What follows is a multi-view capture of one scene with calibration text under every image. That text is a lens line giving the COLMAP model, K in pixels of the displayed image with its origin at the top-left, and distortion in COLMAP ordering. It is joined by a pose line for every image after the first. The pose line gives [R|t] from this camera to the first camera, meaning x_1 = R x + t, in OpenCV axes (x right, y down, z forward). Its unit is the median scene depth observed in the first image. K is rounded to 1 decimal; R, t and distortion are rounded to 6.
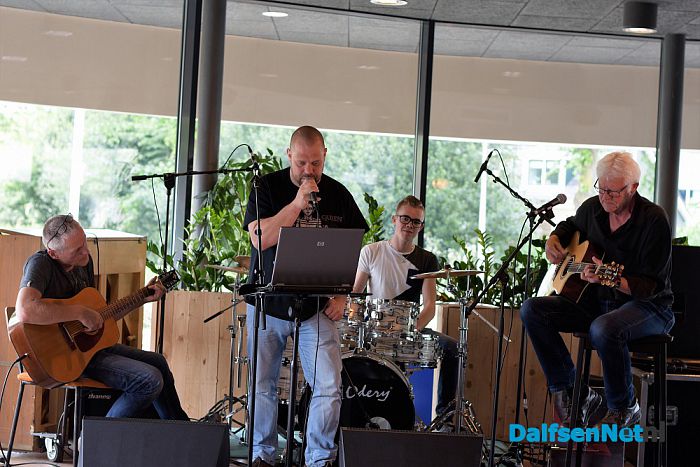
lens RADIAL K [[1522.9, 0, 350.0], [0, 1522.9, 233.5], [0, 0, 1]] dist [-0.107427, -0.160340]
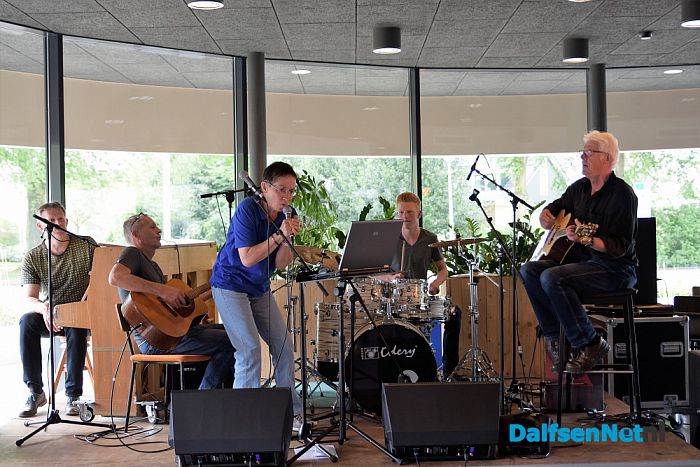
lens RADIAL K [[1003.7, 0, 353.7], [0, 1003.7, 236.2], [0, 0, 1]] dist [-0.049206, 0.008836]
pose [[0.997372, -0.072368, -0.003342, -0.010925], [0.072375, 0.997375, 0.002073, 0.003599], [0.003183, -0.002310, 0.999992, 0.117819]]
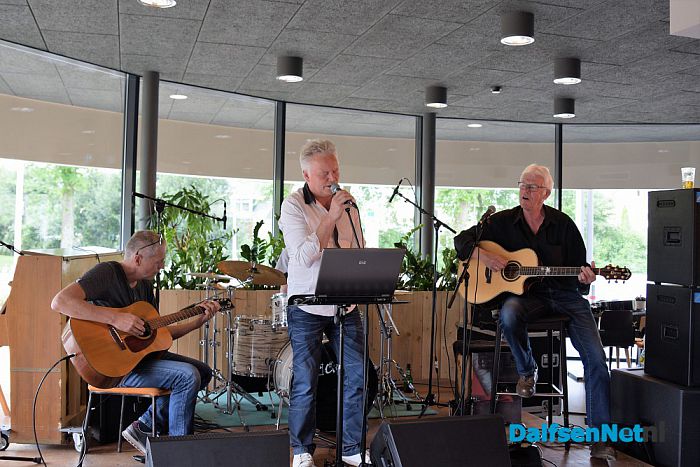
lens RADIAL K [[725.6, 0, 350.0], [0, 725.6, 233.5], [0, 0, 1]] dist [-0.146271, 0.101699]
pose [[0.956122, -0.029976, 0.291432, -0.108086], [0.030557, 0.999530, 0.002559, -0.006953], [-0.291371, 0.006459, 0.956588, 0.306101]]
